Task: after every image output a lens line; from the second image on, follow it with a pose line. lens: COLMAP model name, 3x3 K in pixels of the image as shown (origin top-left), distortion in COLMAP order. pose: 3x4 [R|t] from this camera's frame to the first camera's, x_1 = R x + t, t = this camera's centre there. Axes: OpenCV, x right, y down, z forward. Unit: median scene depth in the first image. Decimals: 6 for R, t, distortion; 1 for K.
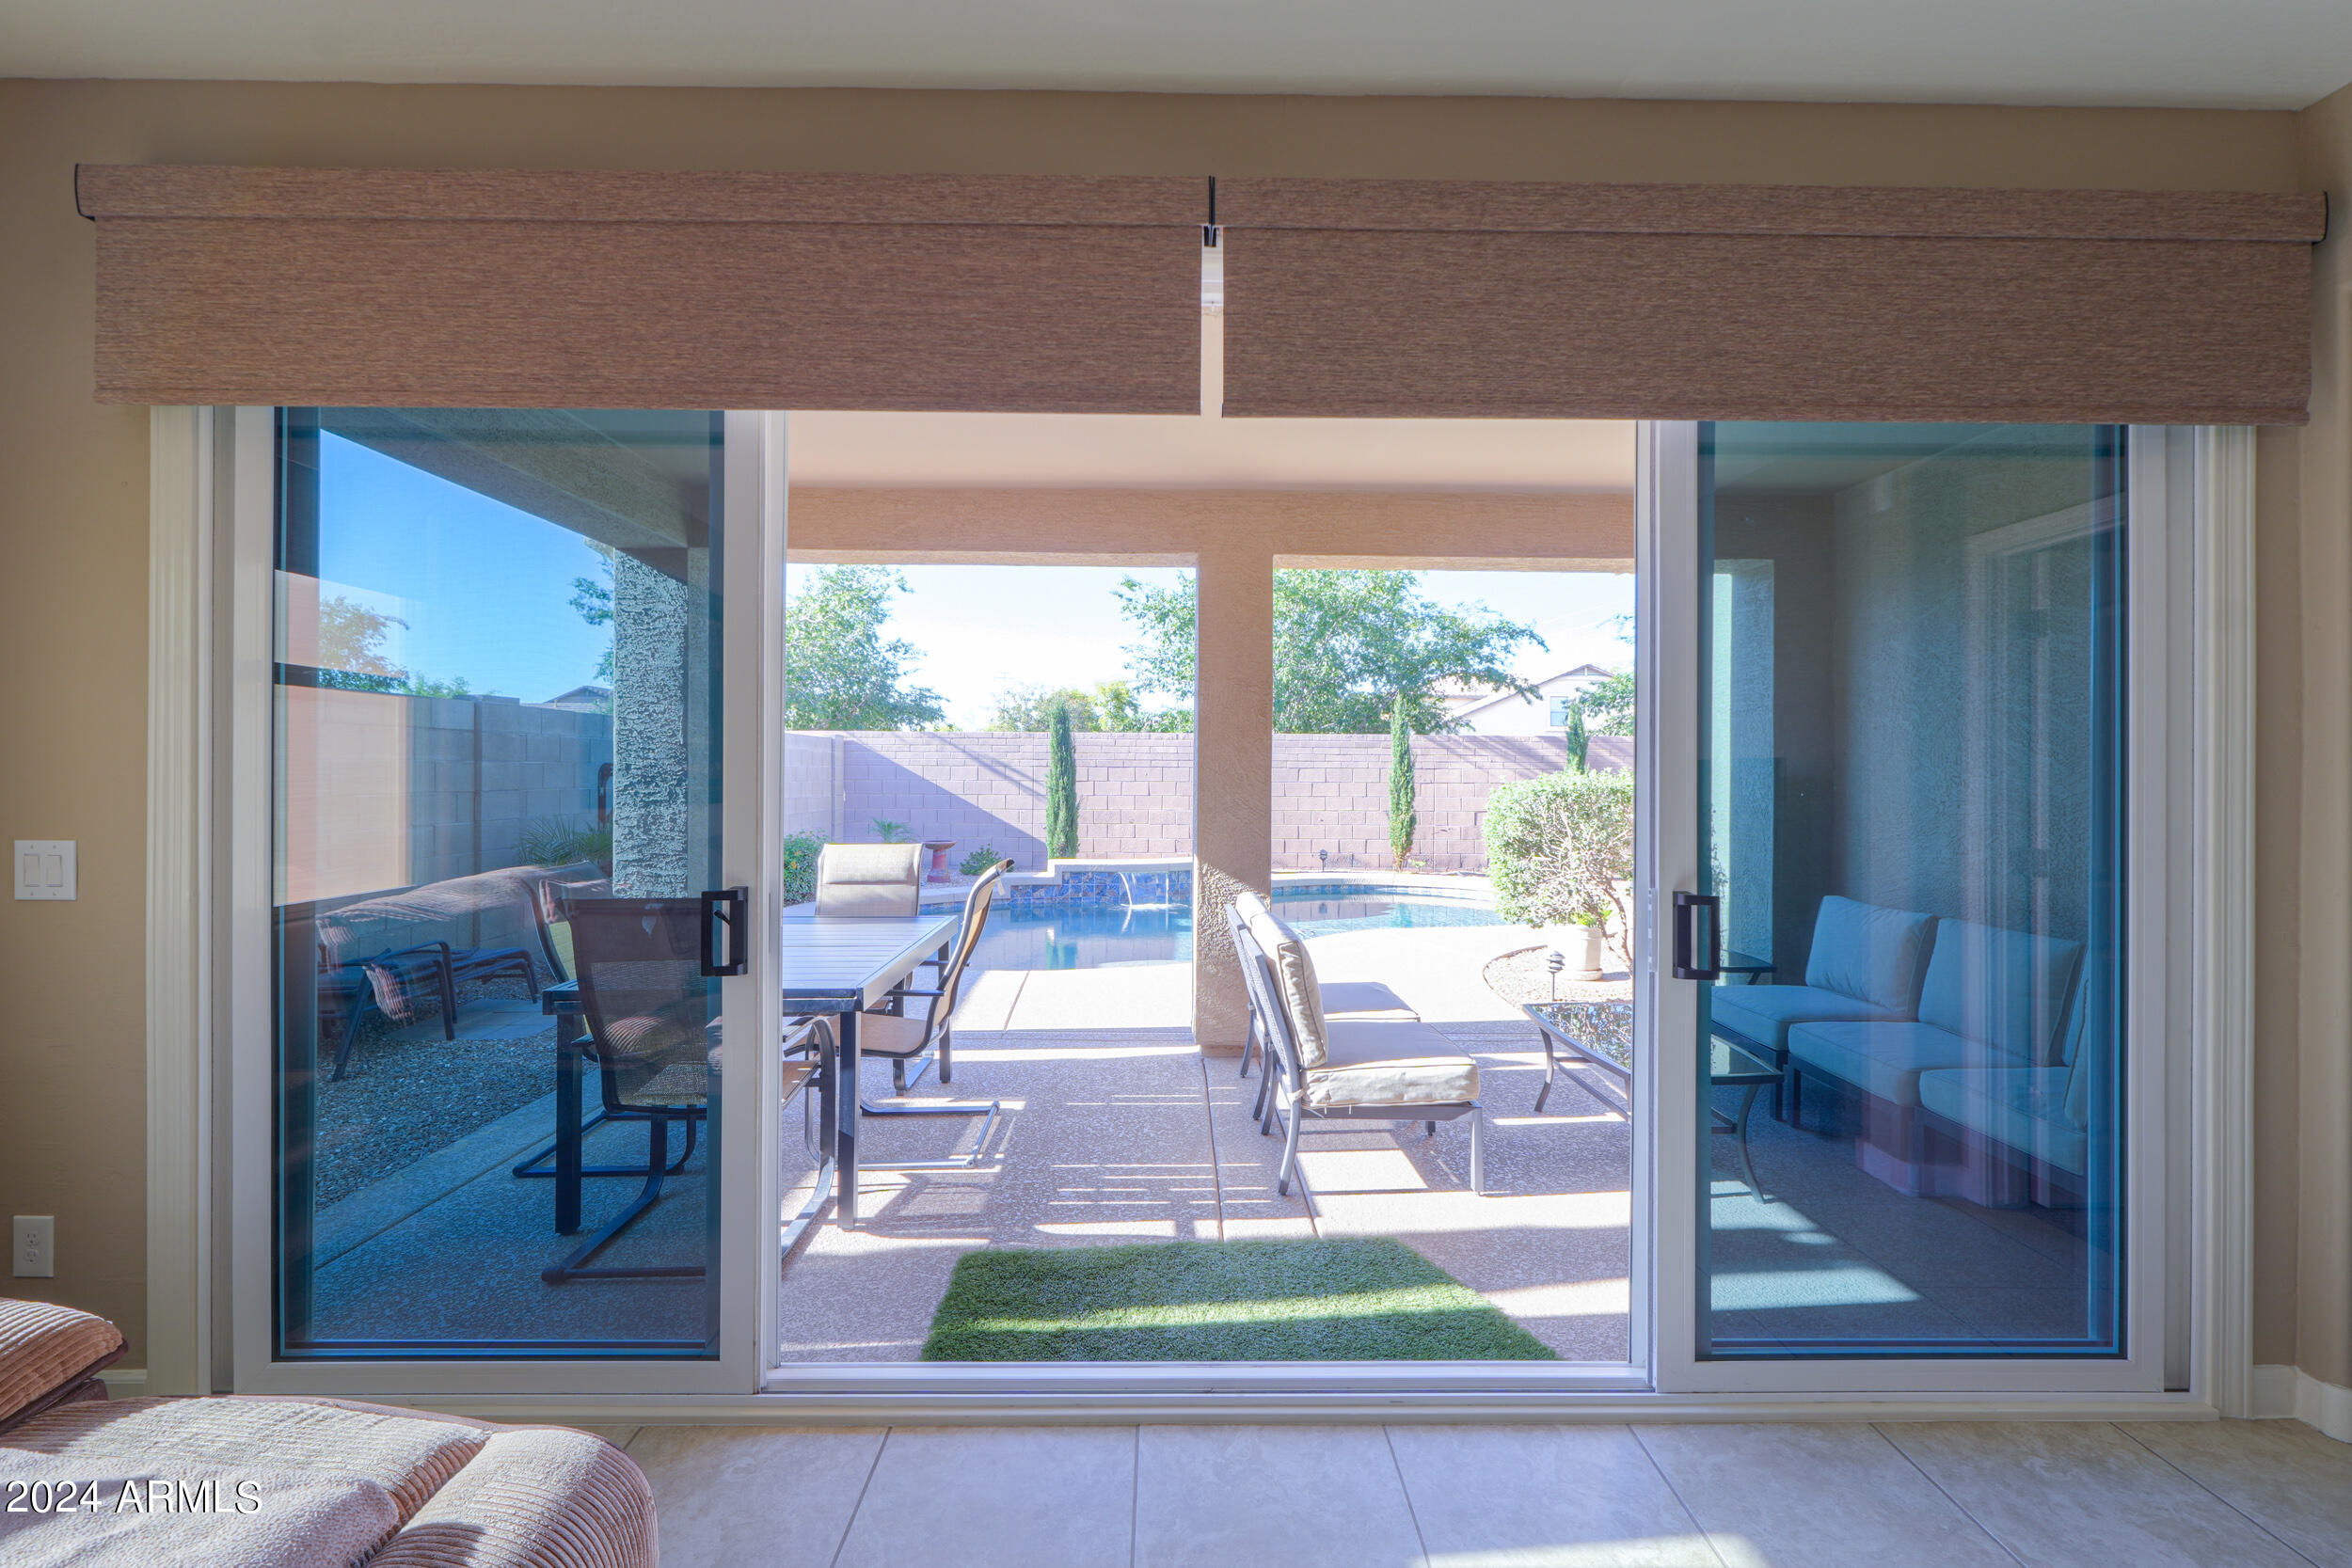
lens RADIAL K [[991.8, 0, 1169.3], [0, 991.8, 776.4], [0, 0, 1]] dist [-0.004618, -0.000188]
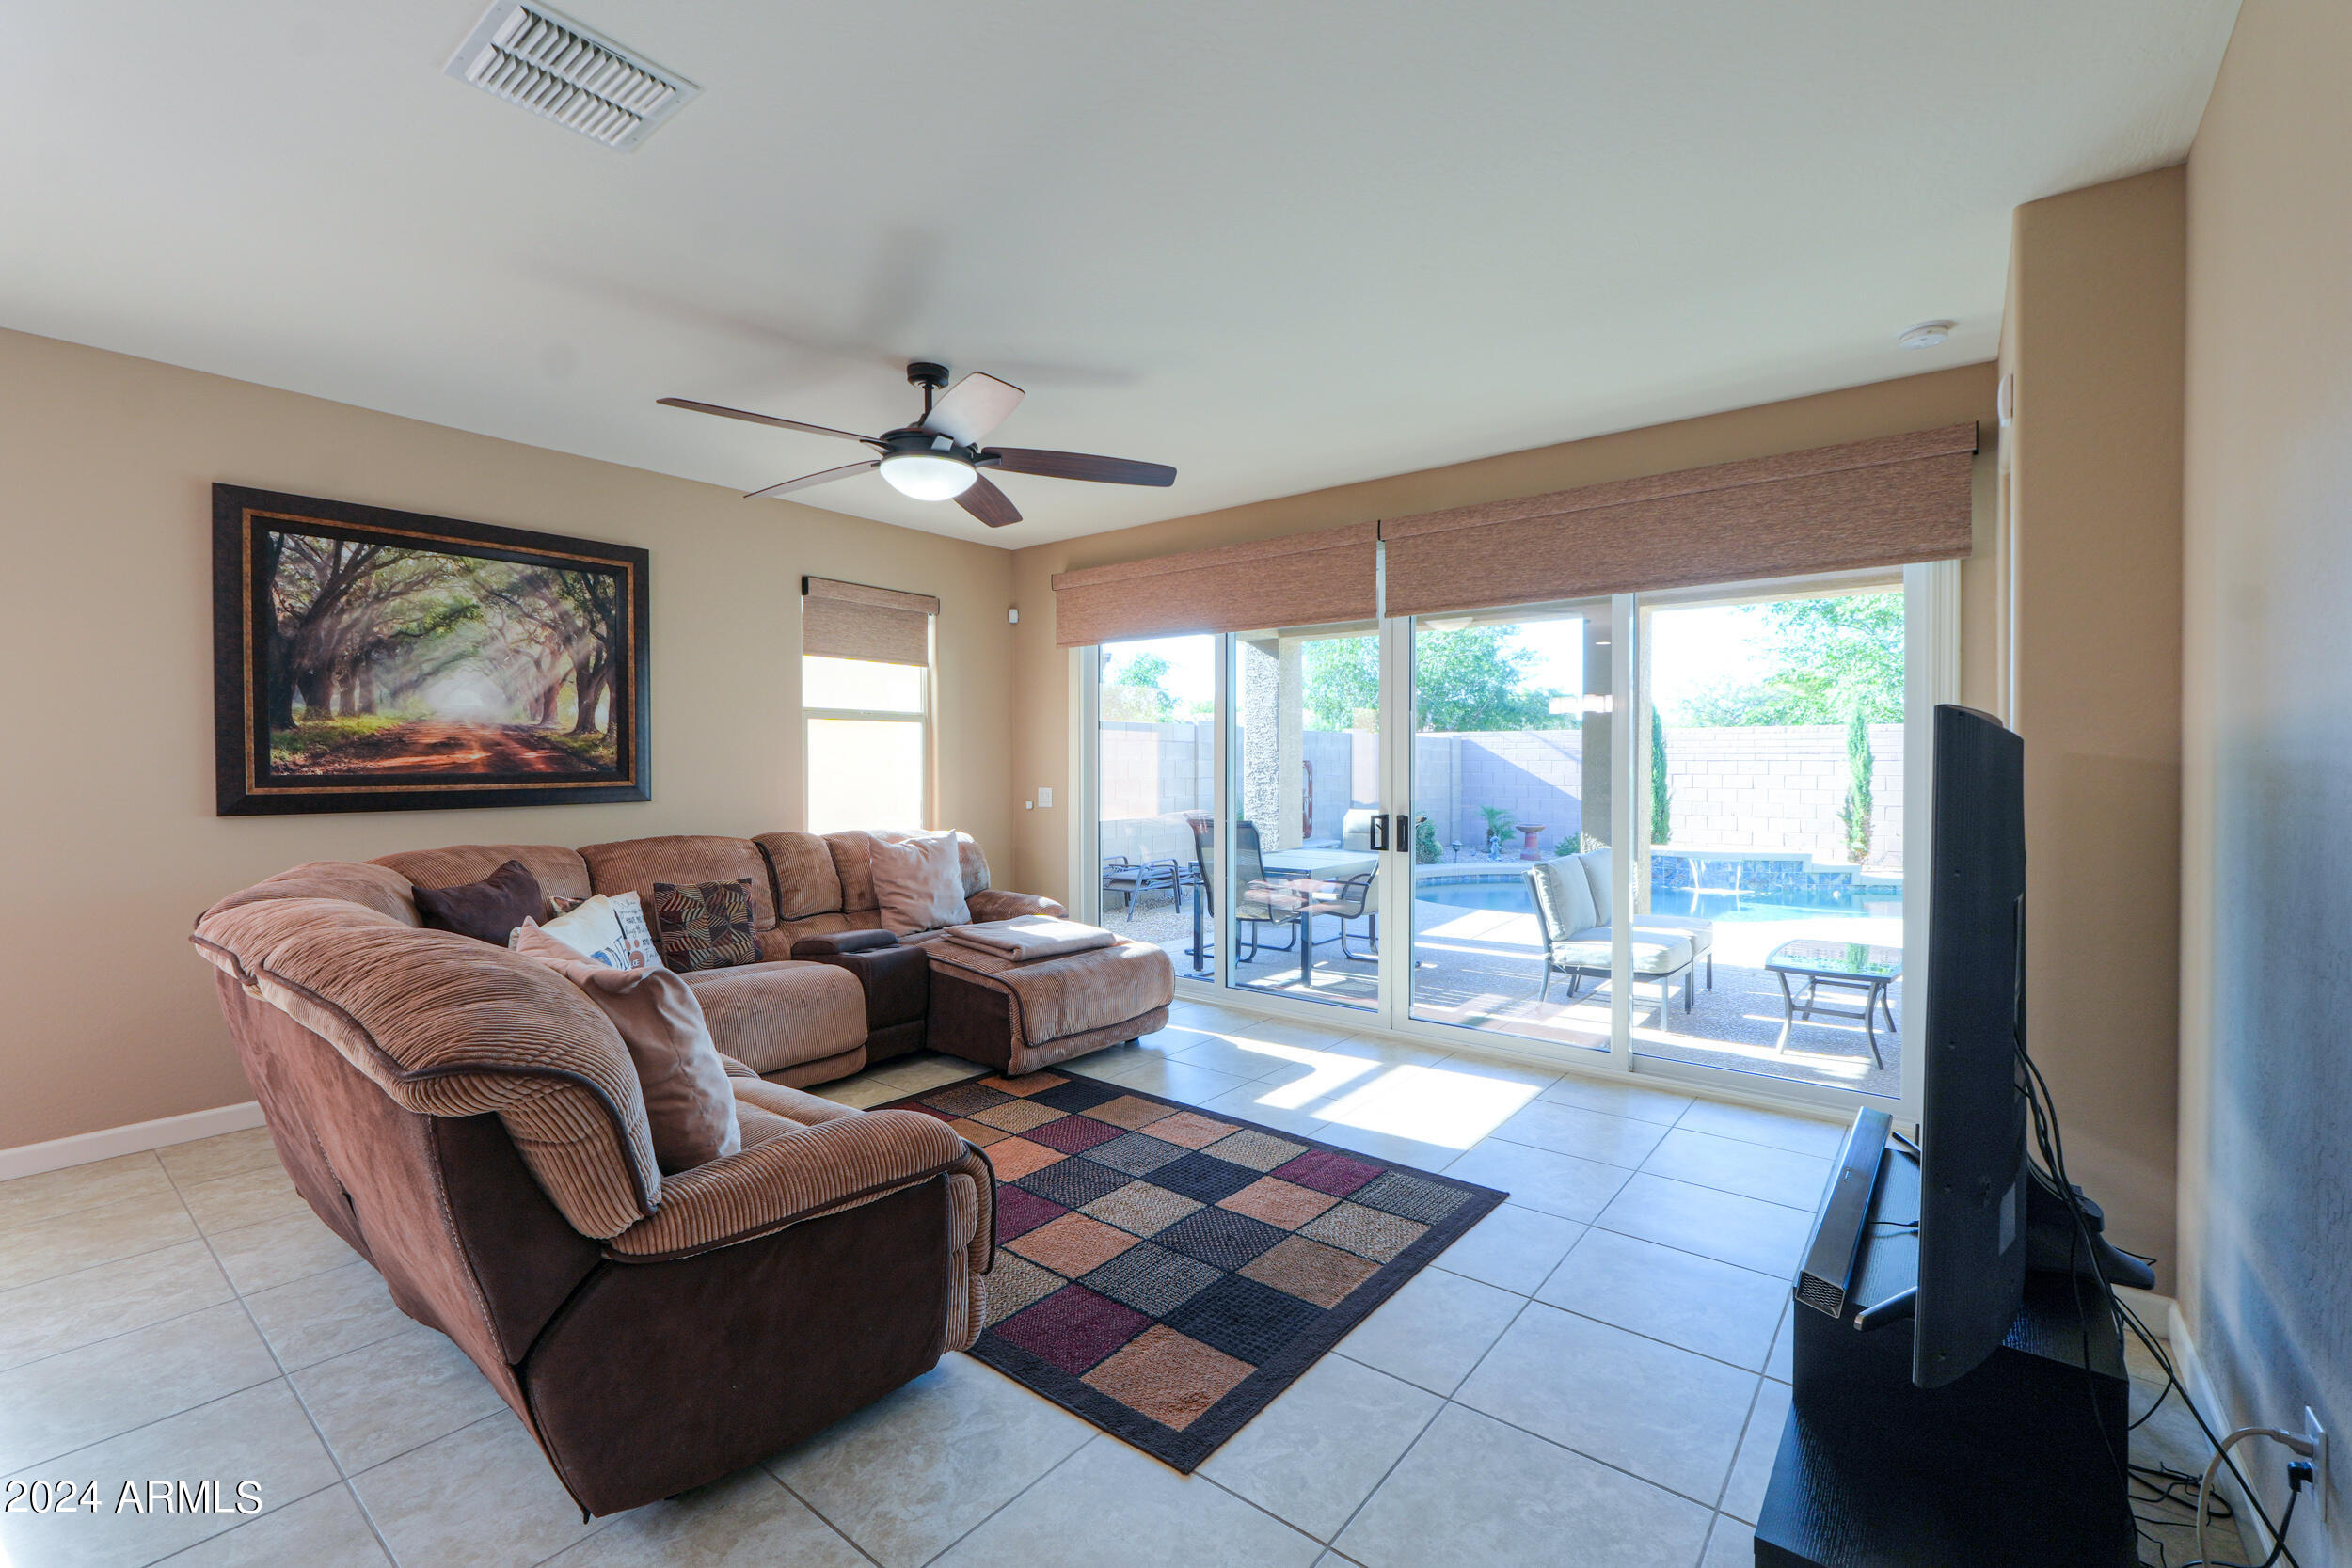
lens RADIAL K [[991.8, 0, 1156.5], [0, 991.8, 776.3], [0, 0, 1]] dist [-0.004618, -0.000188]
pose [[0.768733, 0.003678, -0.639559, 0.584517], [-0.000311, 0.999985, 0.005376, 0.005984], [0.639569, -0.003934, 0.768723, -0.608088]]
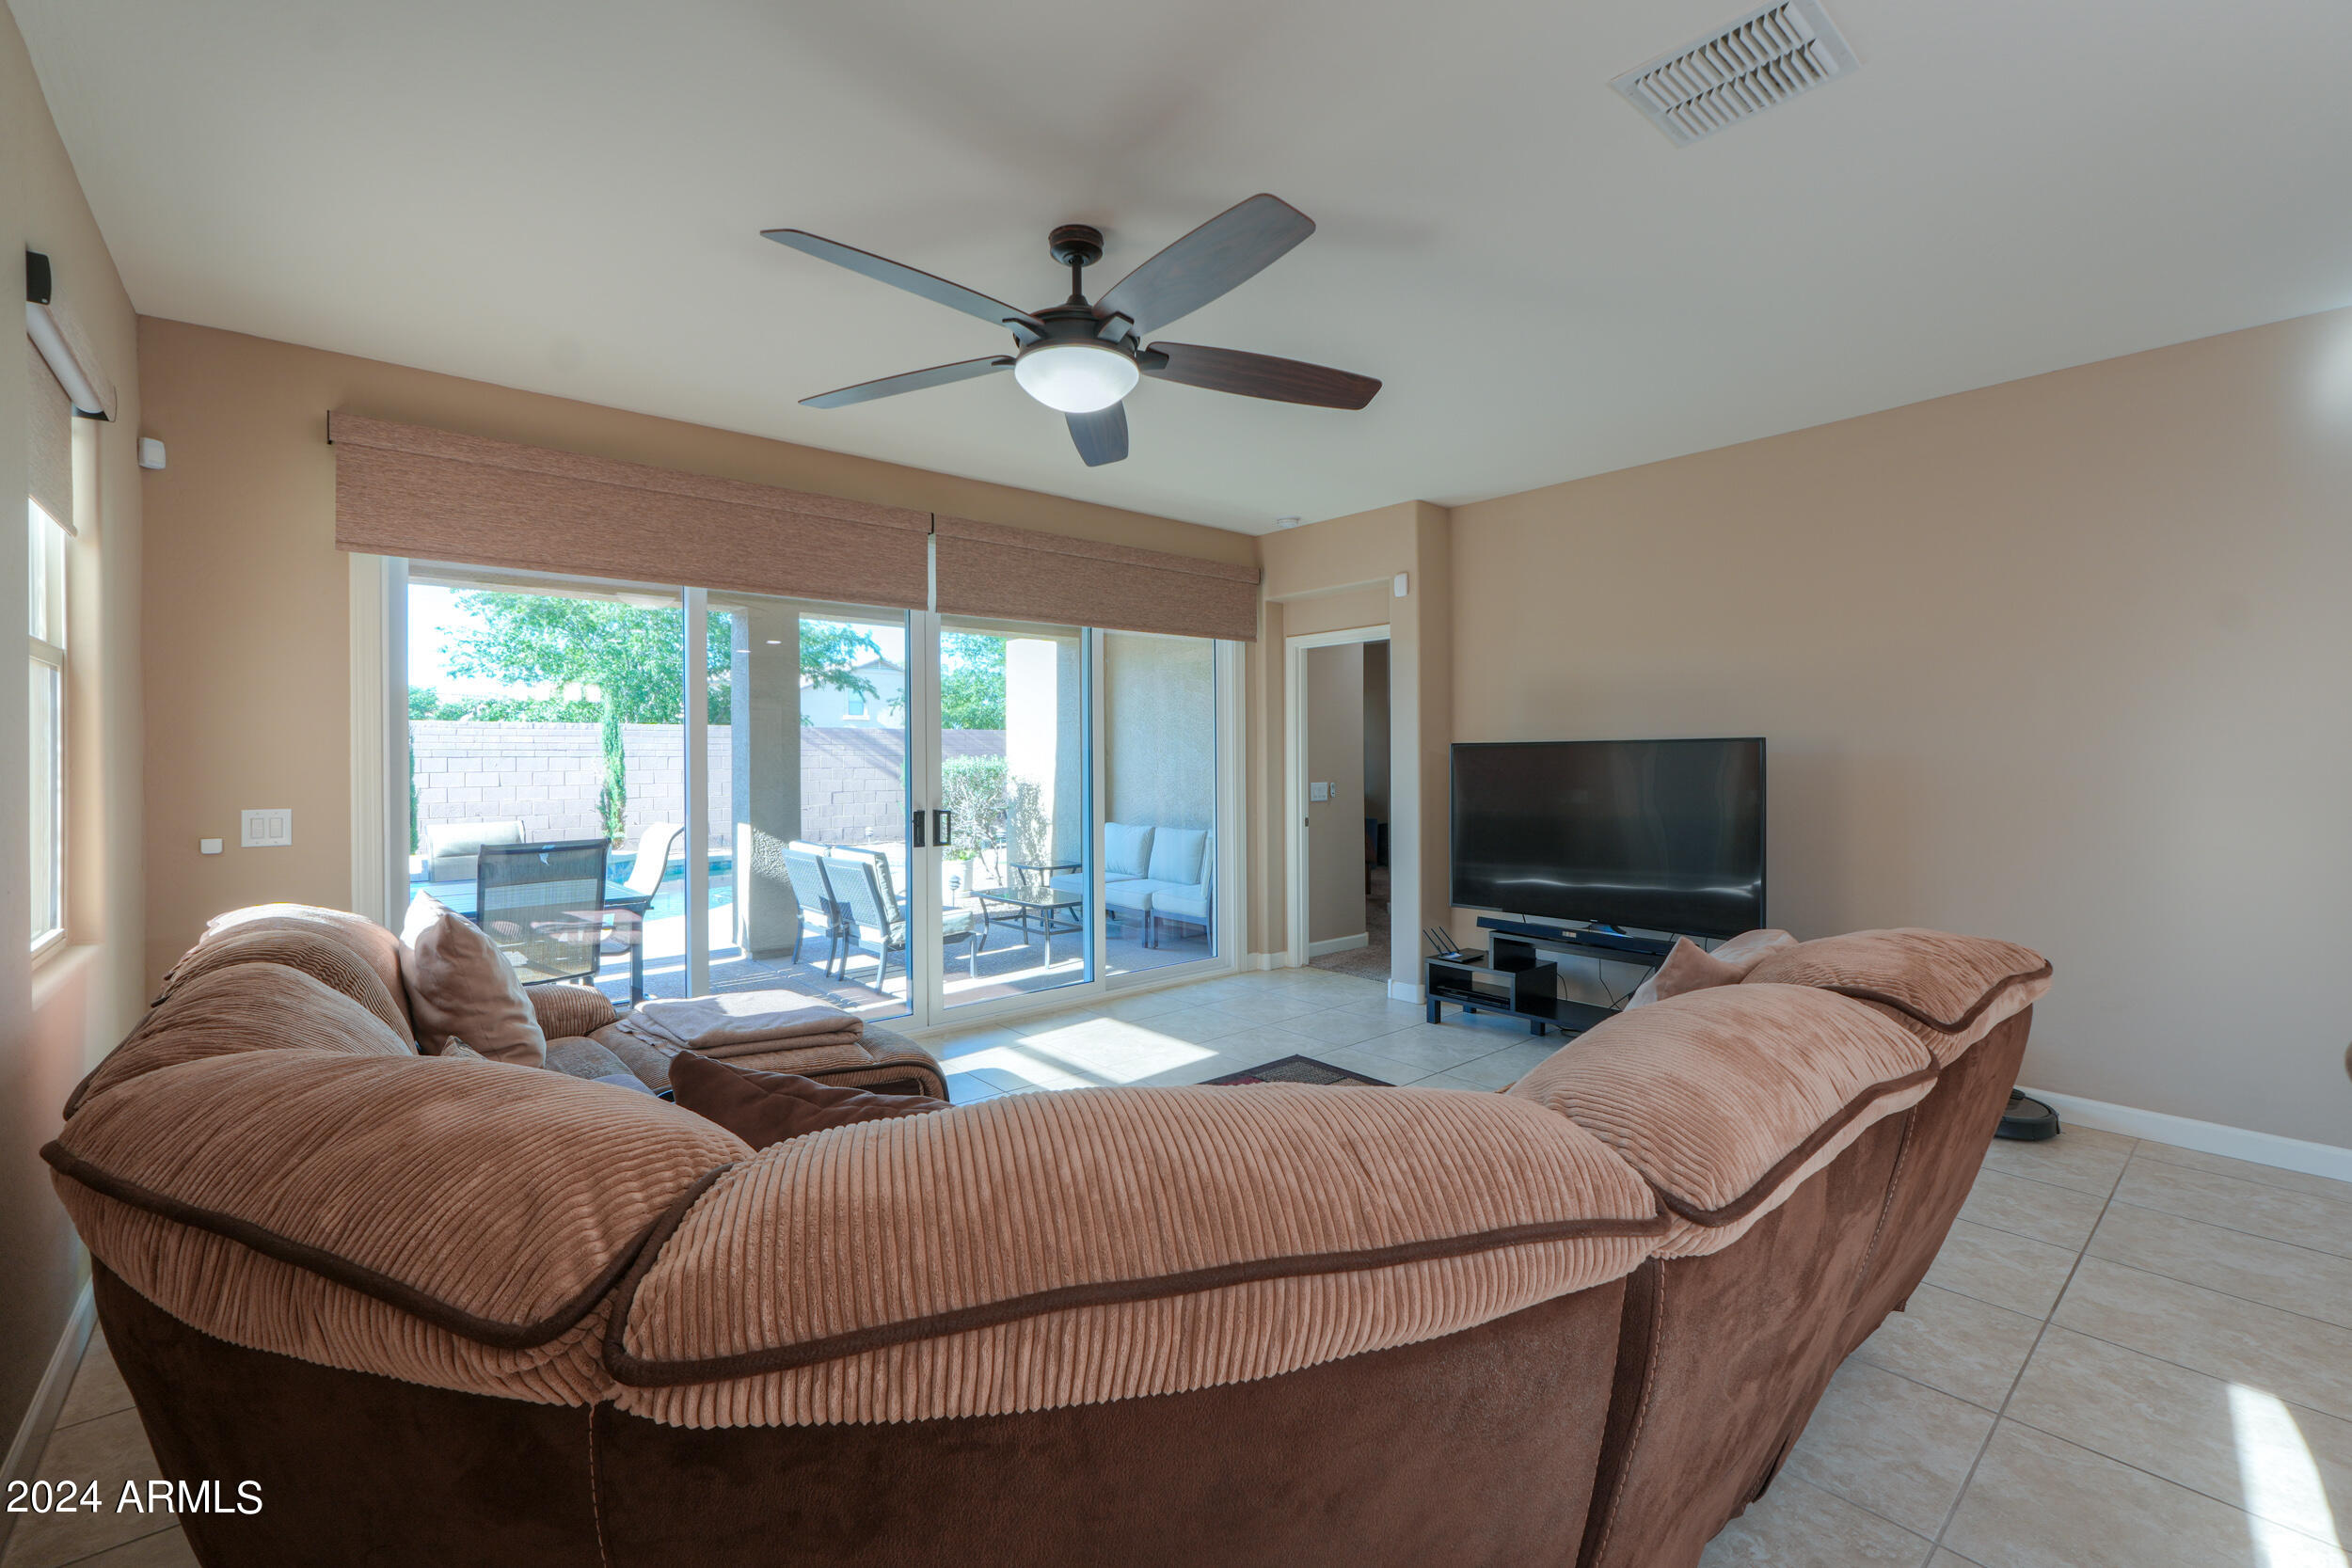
lens RADIAL K [[991.8, 0, 1169.5], [0, 991.8, 759.7], [0, 0, 1]] dist [-0.004618, -0.000188]
pose [[0.765680, -0.010585, 0.643134, -0.531403], [0.012626, 0.999919, 0.001424, 0.000108], [-0.643098, 0.007030, 0.765752, -0.603829]]
